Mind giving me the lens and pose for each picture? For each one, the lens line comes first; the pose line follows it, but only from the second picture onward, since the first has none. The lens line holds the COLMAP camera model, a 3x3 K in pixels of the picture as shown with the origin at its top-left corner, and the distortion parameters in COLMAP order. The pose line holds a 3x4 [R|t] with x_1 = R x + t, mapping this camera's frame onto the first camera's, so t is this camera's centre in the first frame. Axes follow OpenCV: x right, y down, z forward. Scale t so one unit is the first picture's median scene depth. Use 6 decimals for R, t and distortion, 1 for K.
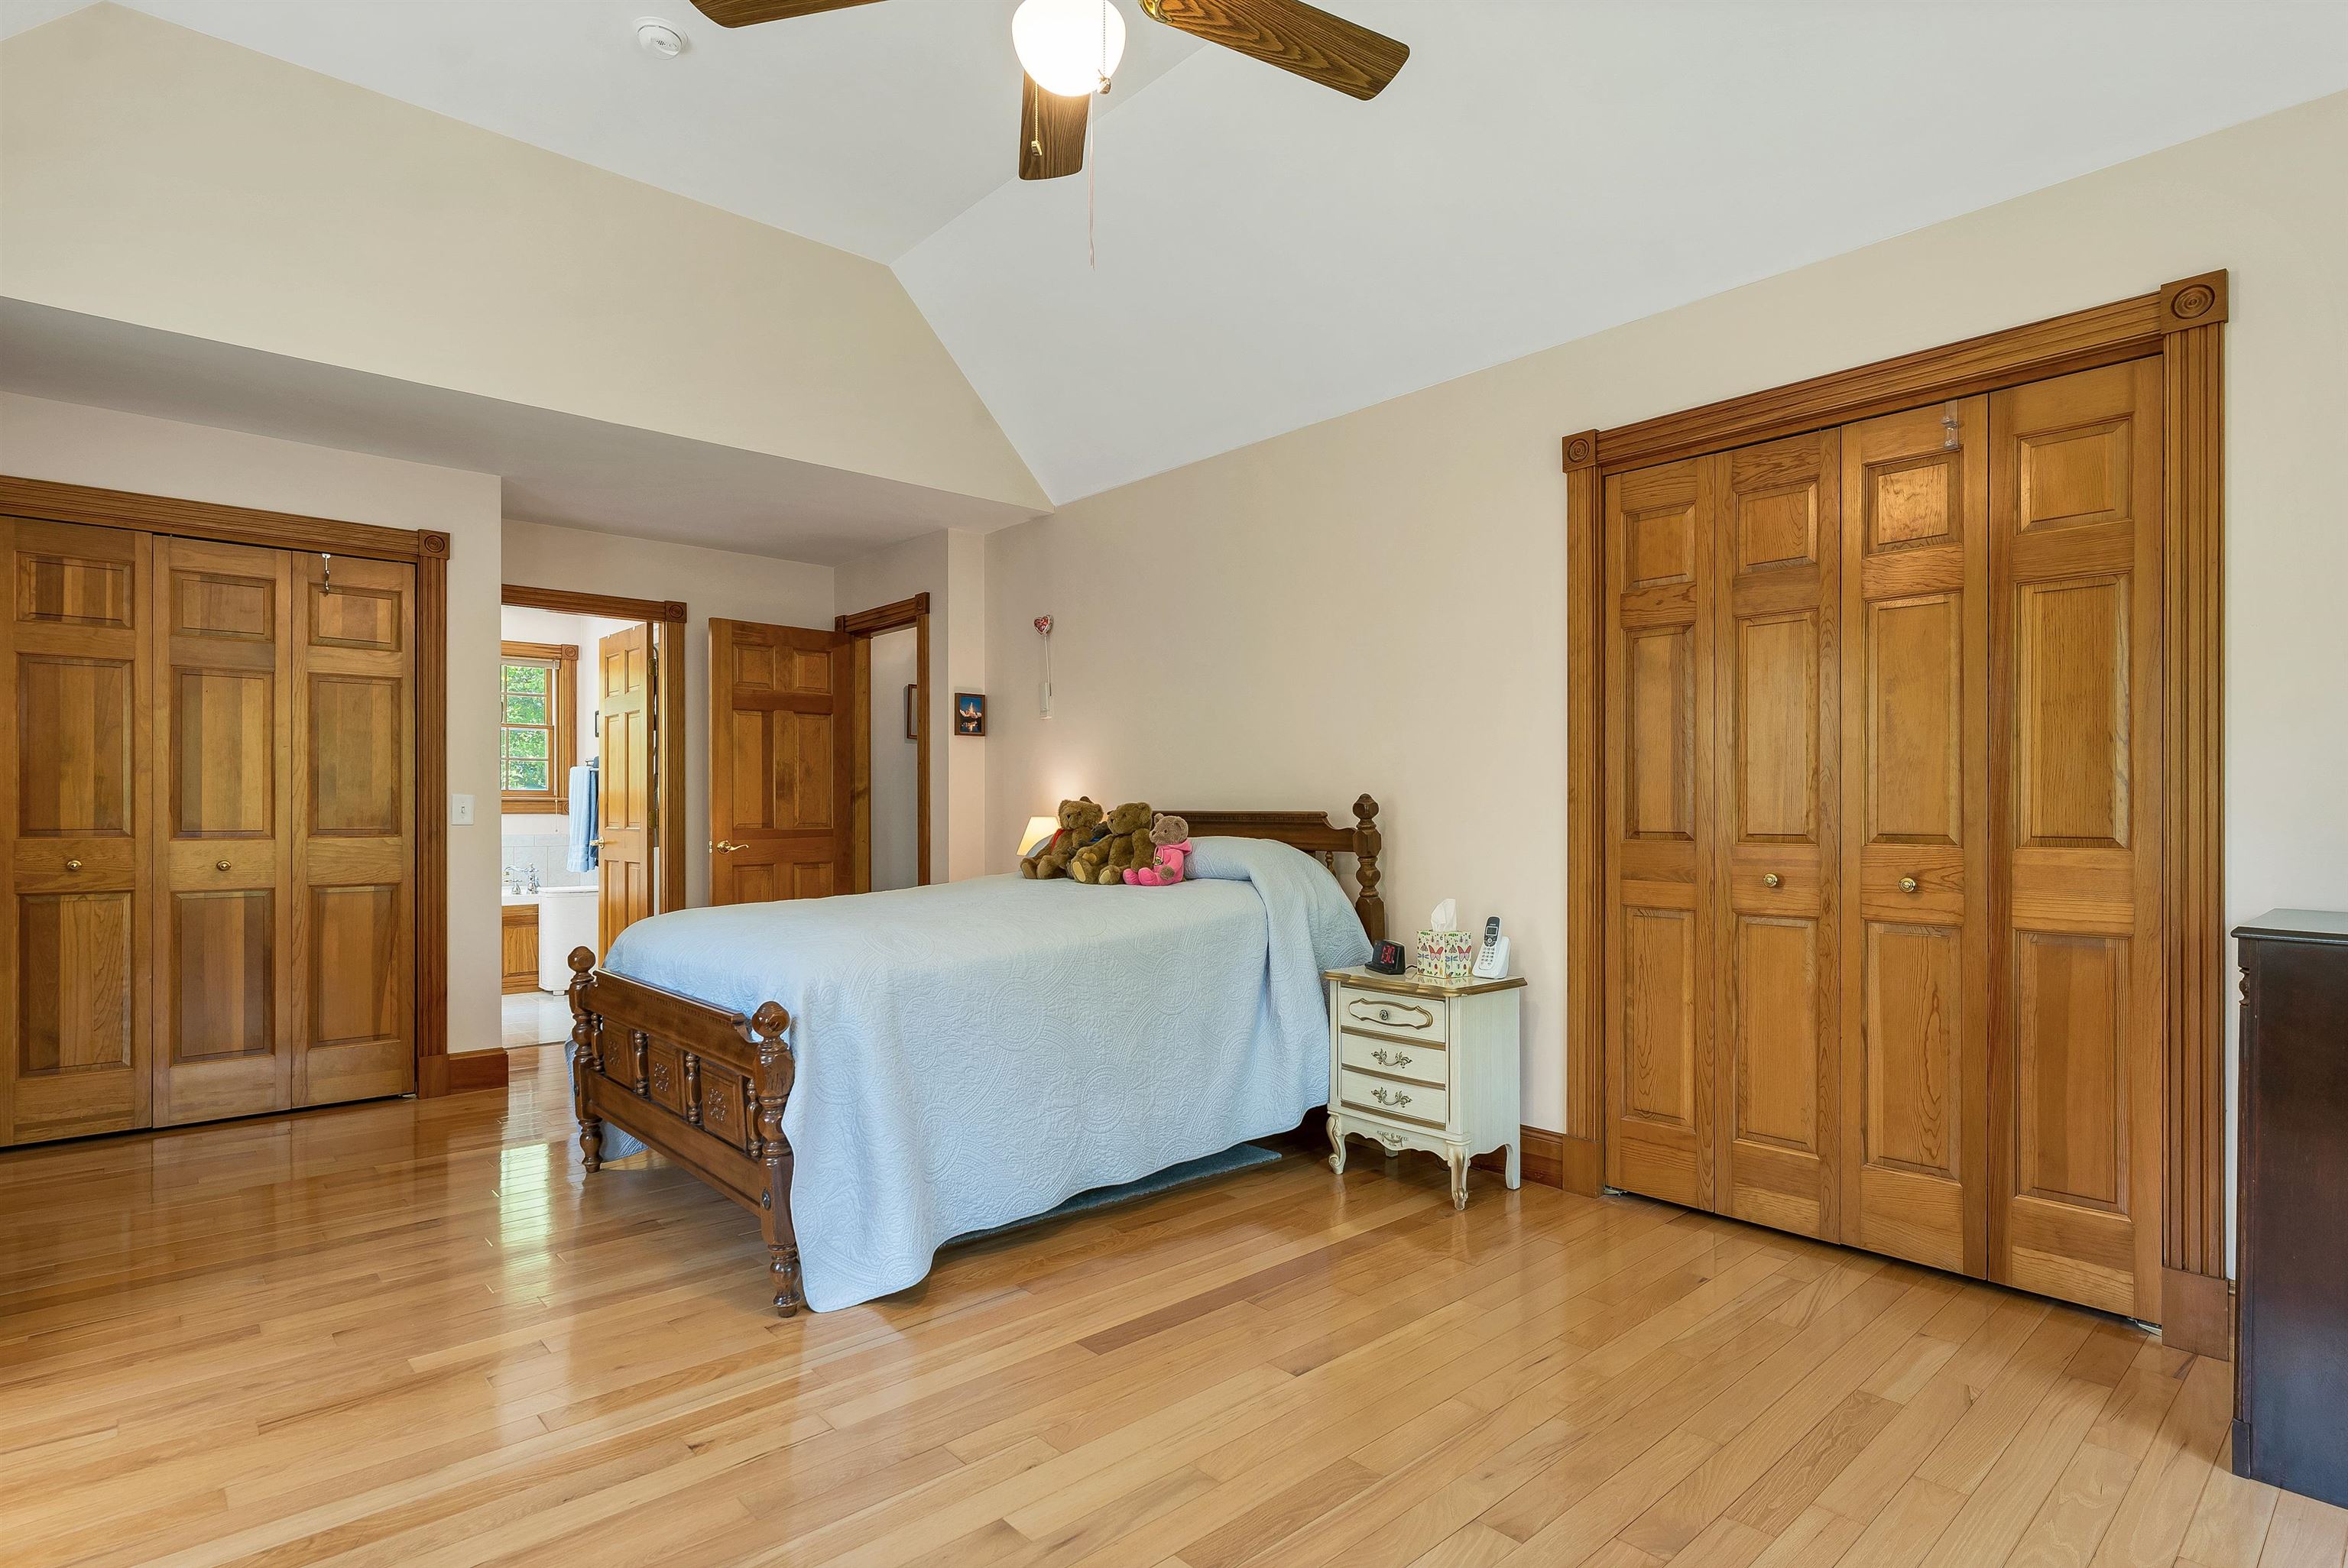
lens RADIAL K [[1187.5, 0, 1211.5], [0, 1187.5, 800.2], [0, 0, 1]] dist [-0.002044, -0.000178]
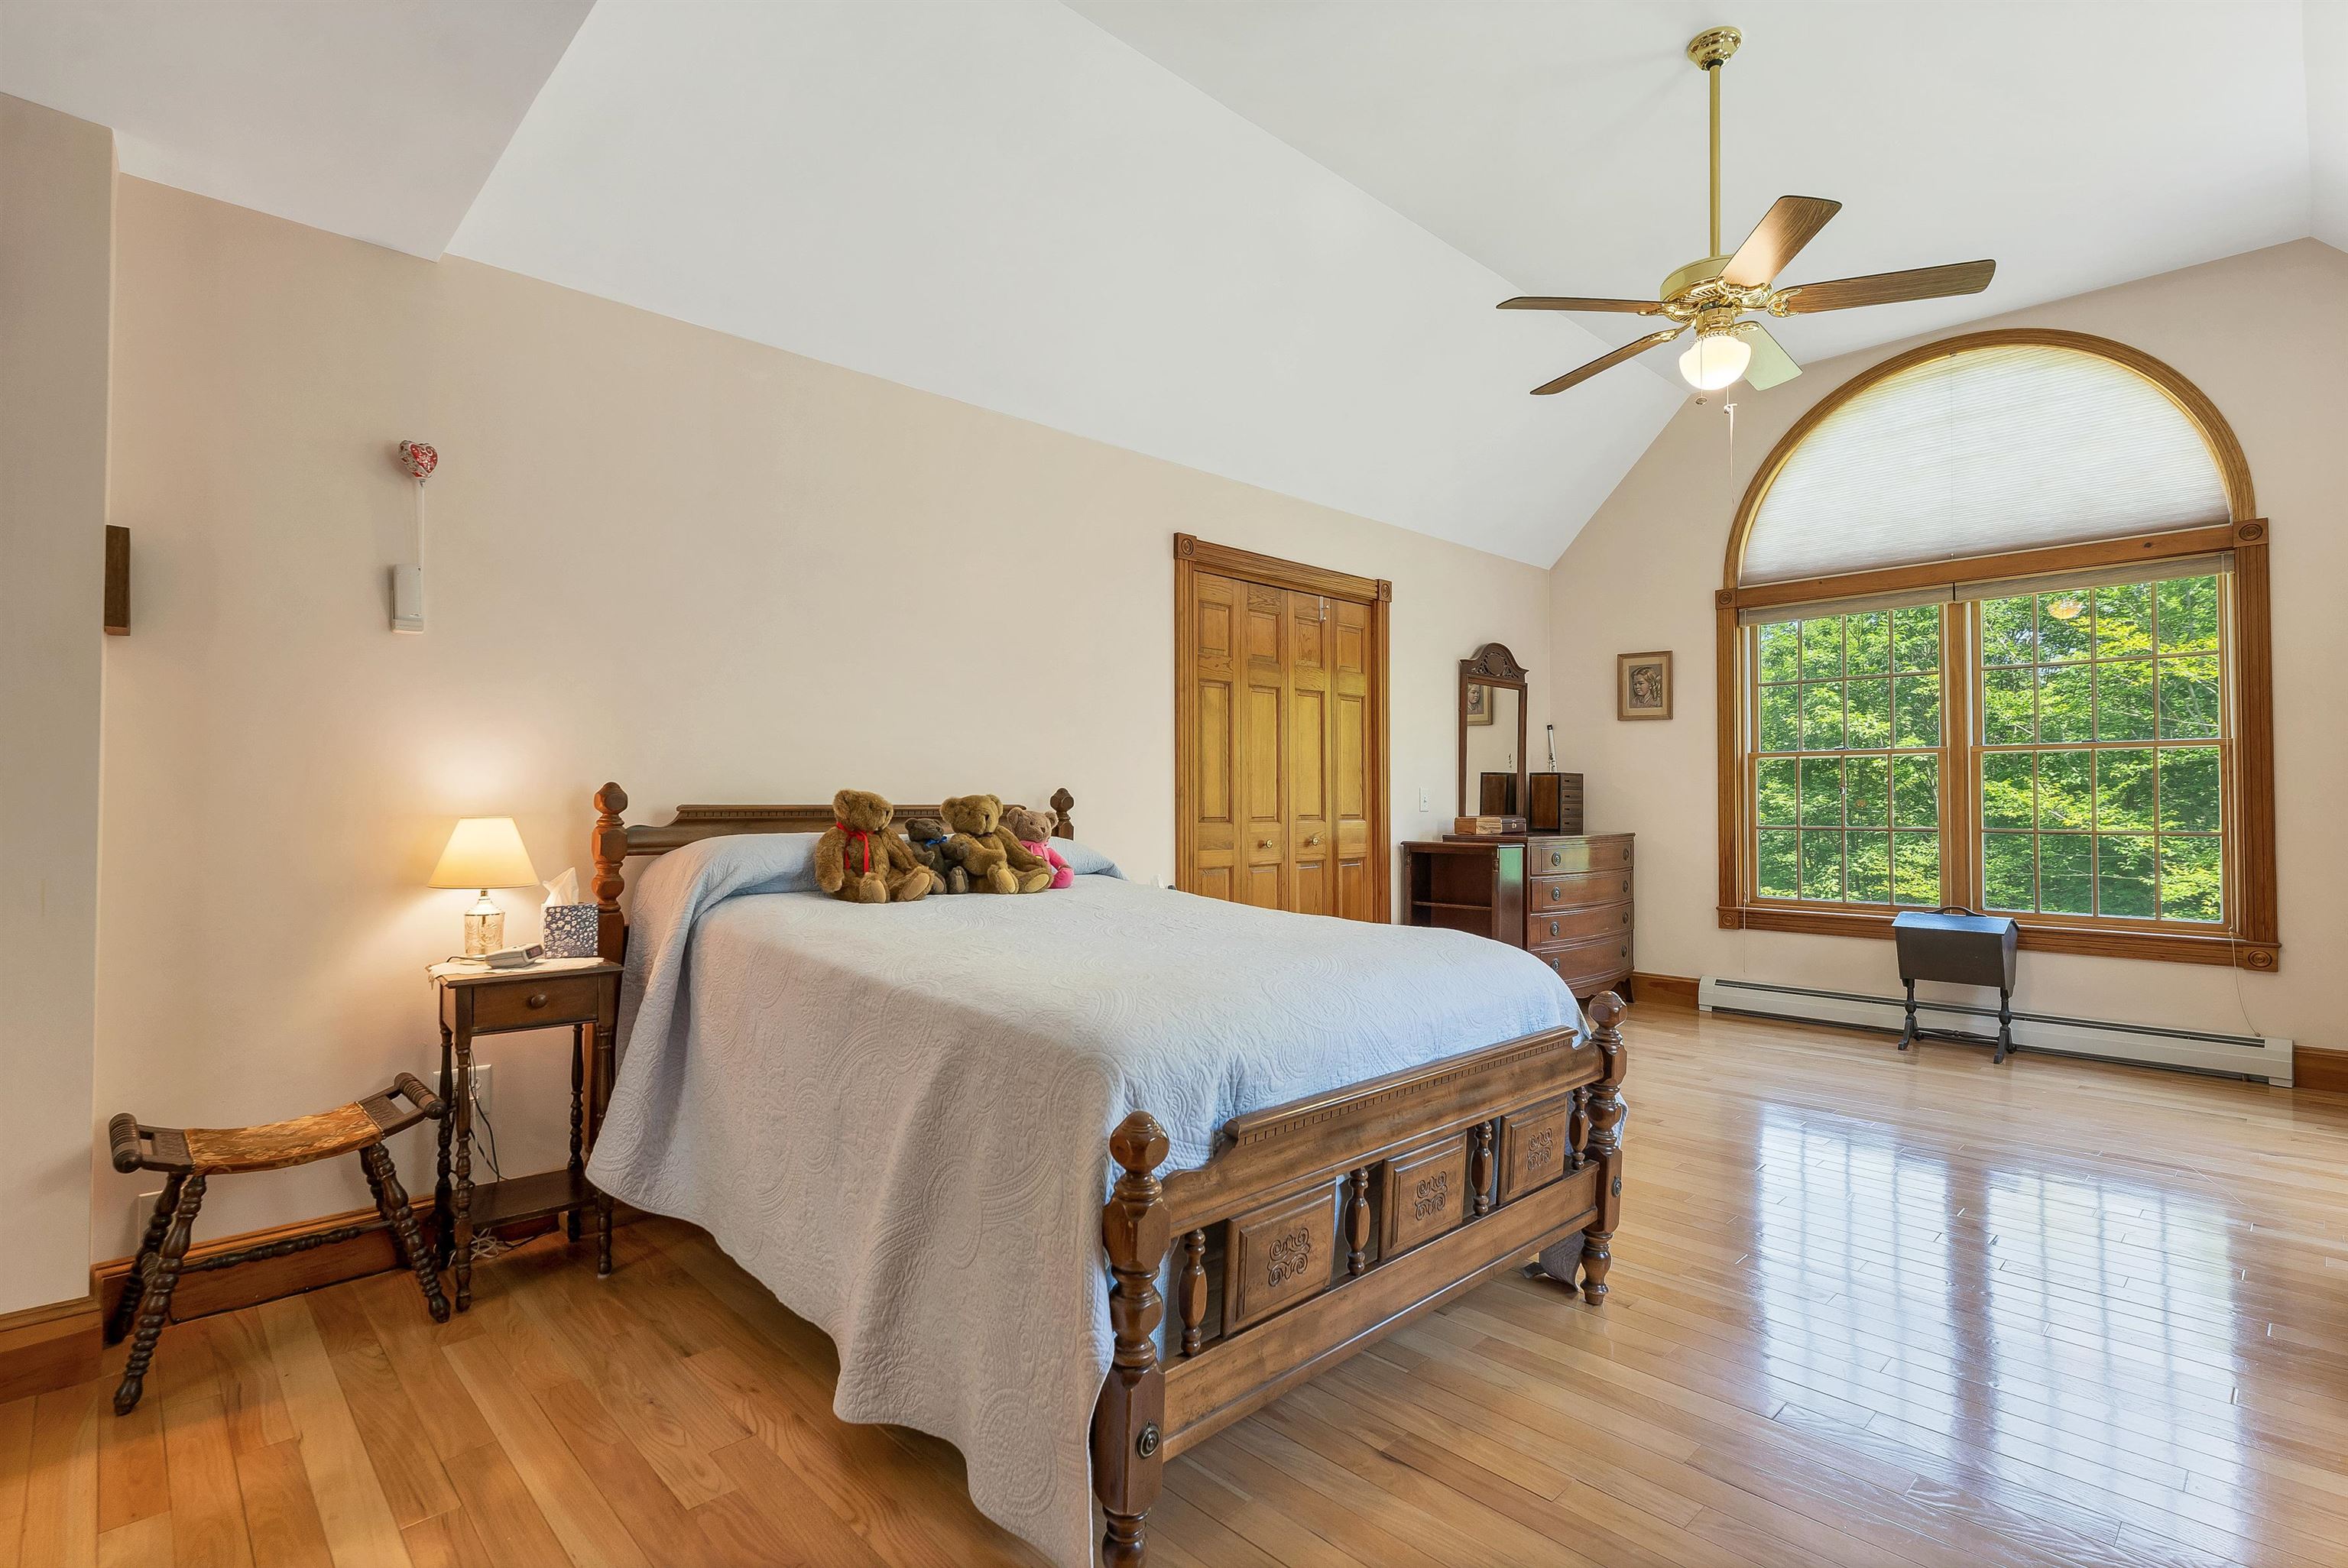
lens RADIAL K [[1084.2, 0, 1155.8], [0, 1084.2, 779.1], [0, 0, 1]] dist [0.000064, 0.000203]
pose [[0.007963, 0.020484, 0.999758, -0.988294], [-0.006682, 0.999769, -0.020431, 0.006782], [-0.999946, -0.006518, 0.008098, 1.044807]]
